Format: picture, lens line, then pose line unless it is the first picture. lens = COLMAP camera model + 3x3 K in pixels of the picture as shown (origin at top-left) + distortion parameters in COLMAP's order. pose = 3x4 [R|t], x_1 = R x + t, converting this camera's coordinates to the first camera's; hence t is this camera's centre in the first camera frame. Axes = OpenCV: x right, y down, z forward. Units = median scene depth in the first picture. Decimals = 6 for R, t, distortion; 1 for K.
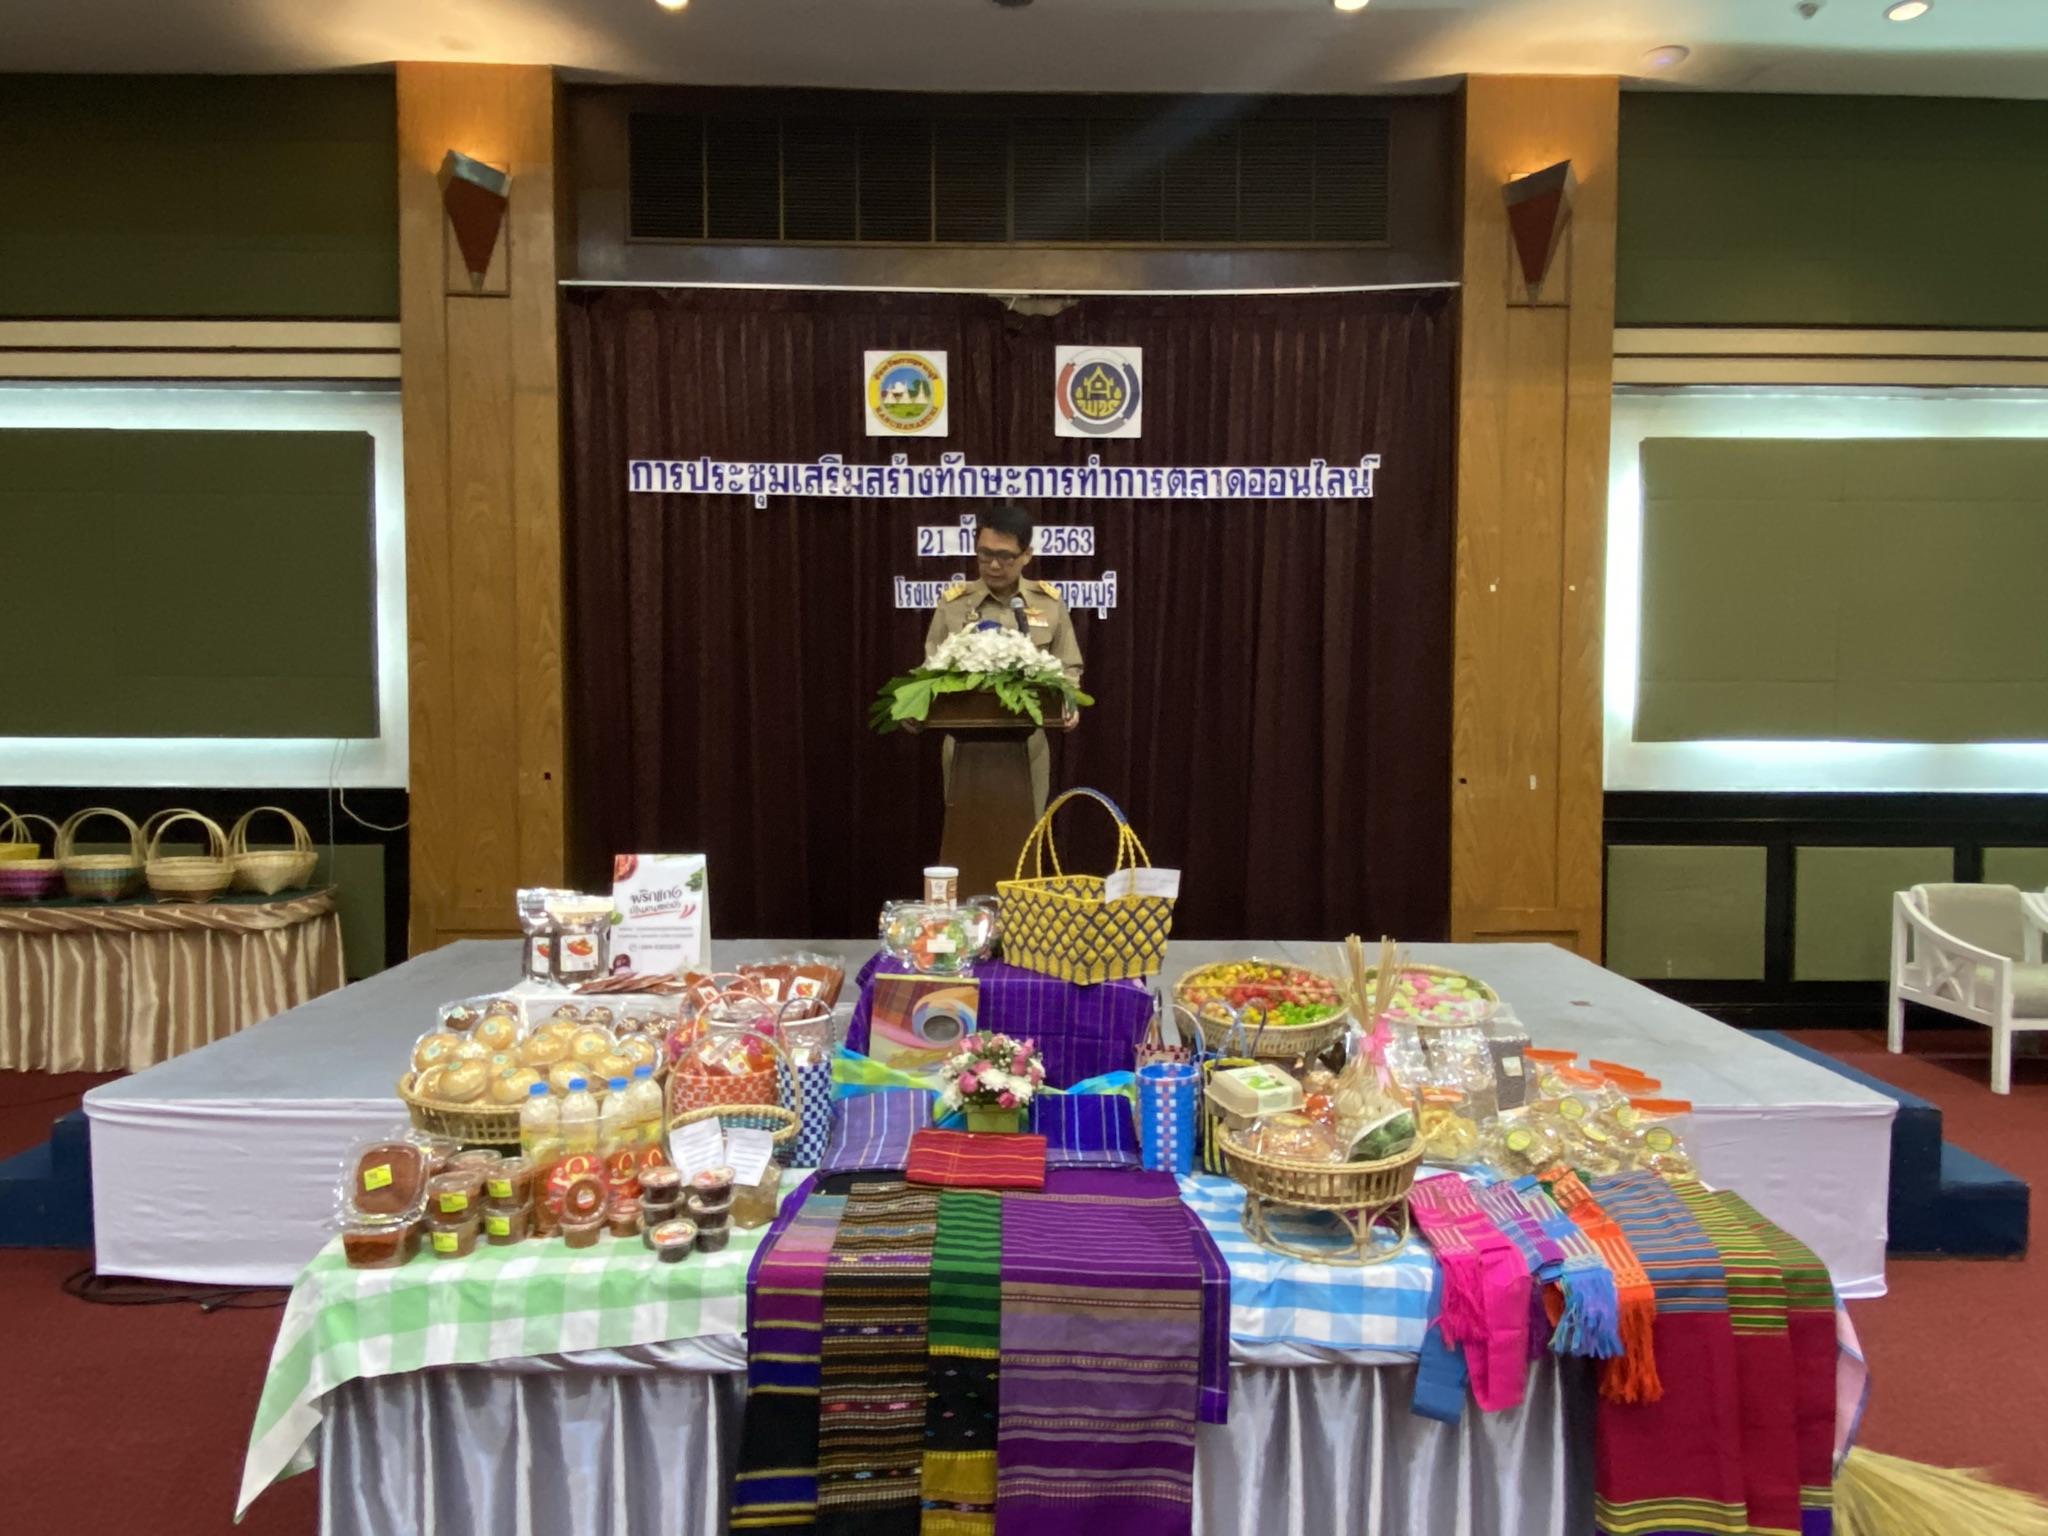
lens RADIAL K [[1312.9, 0, 1025.7], [0, 1312.9, 772.8], [0, 0, 1]] dist [0.098703, -0.129673]
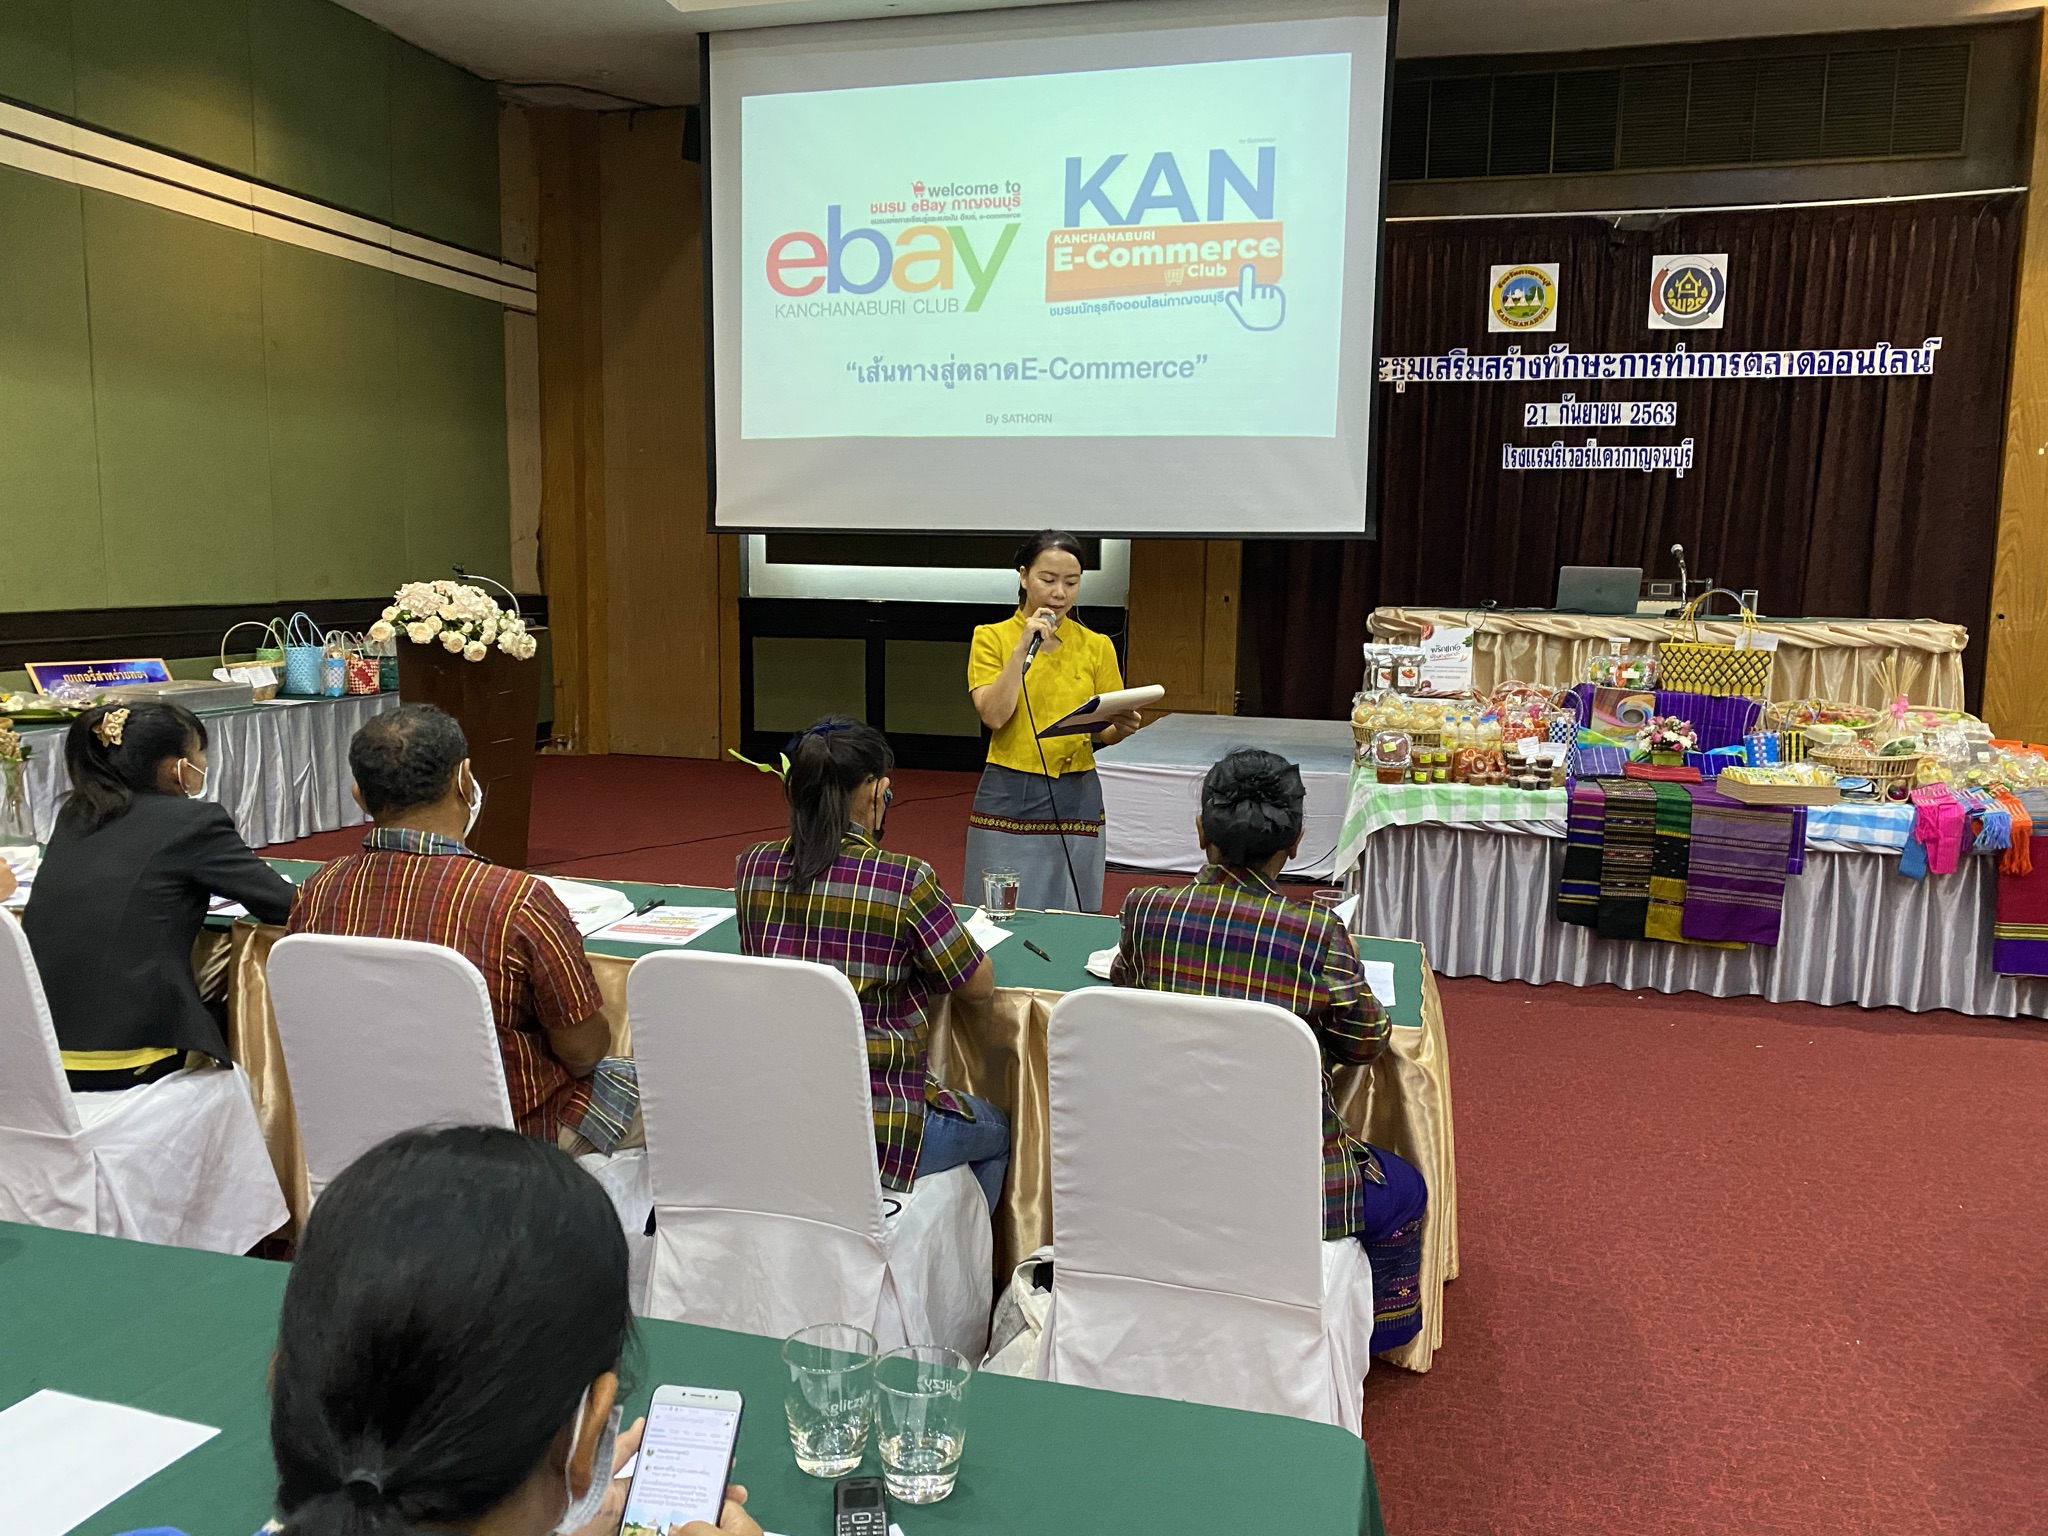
lens RADIAL K [[1556.0, 0, 1021.4], [0, 1556.0, 757.2], [0, 0, 1]] dist [-0.005527, 0.022512]
pose [[0.962393, 0.046684, -0.267620, -0.133114], [-0.026466, 0.996550, 0.078663, 0.045175], [0.270369, -0.068622, 0.960308, -0.581215]]
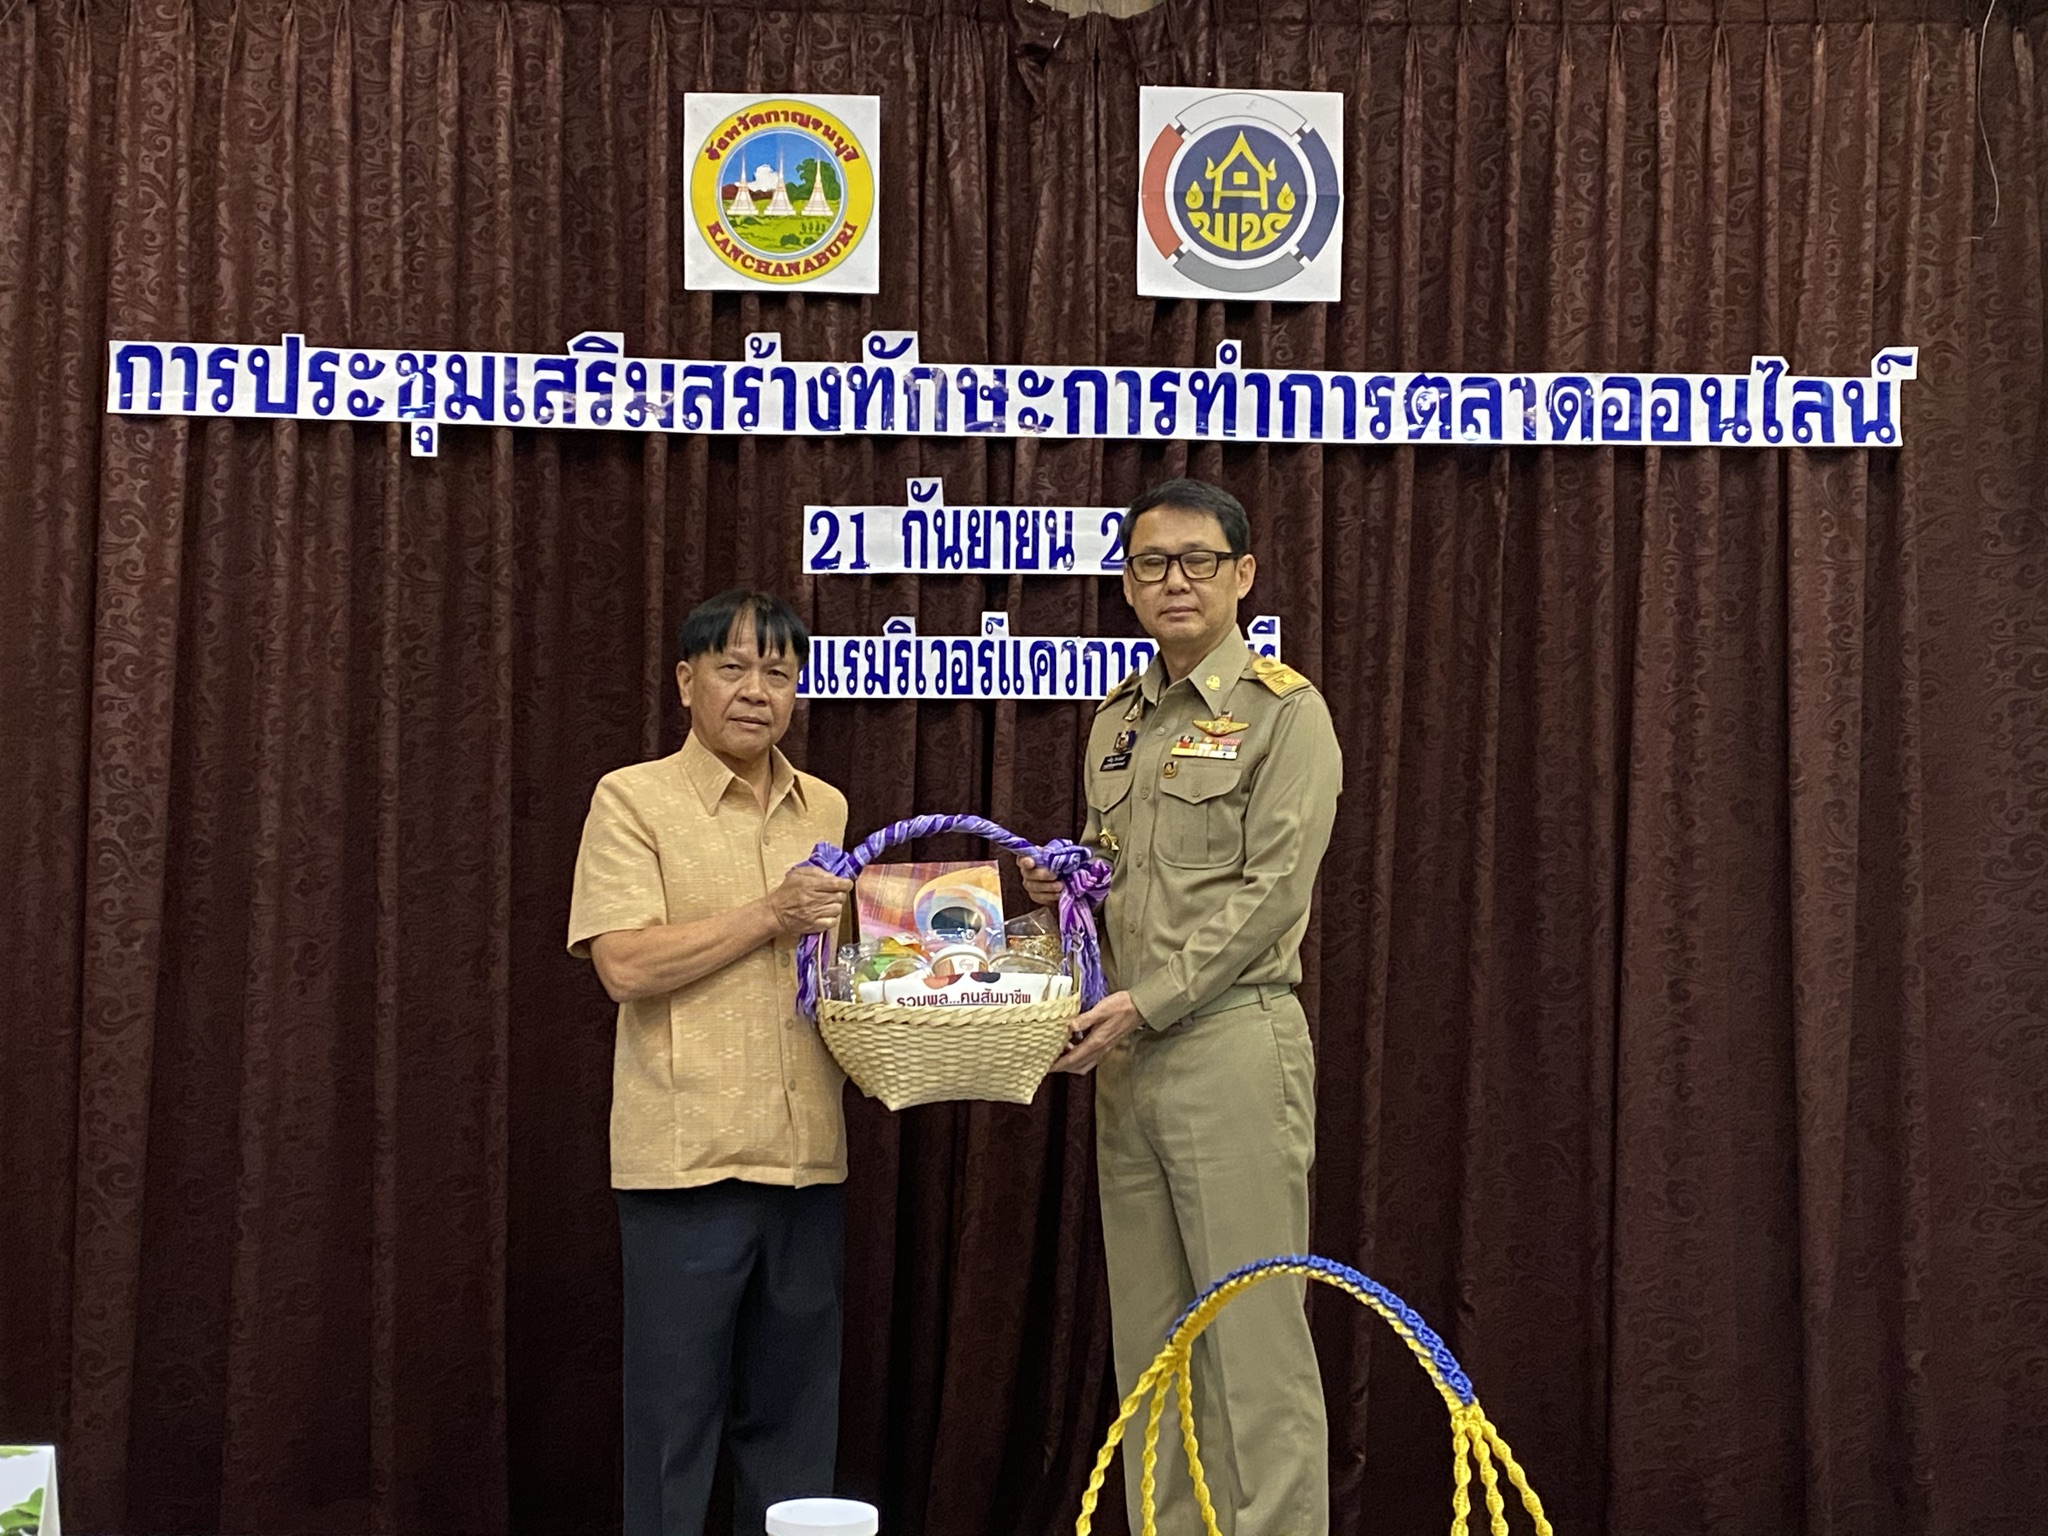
lens RADIAL K [[2779.7, 0, 1035.5], [0, 2779.7, 735.8], [0, 0, 1]] dist [0.245786, -0.907908]
pose [[0.999941, 0.010599, 0.002384, -0.010206], [-0.010253, 0.993273, -0.115340, -0.013958], [-0.003591, 0.115309, 0.993323, 0.135742]]
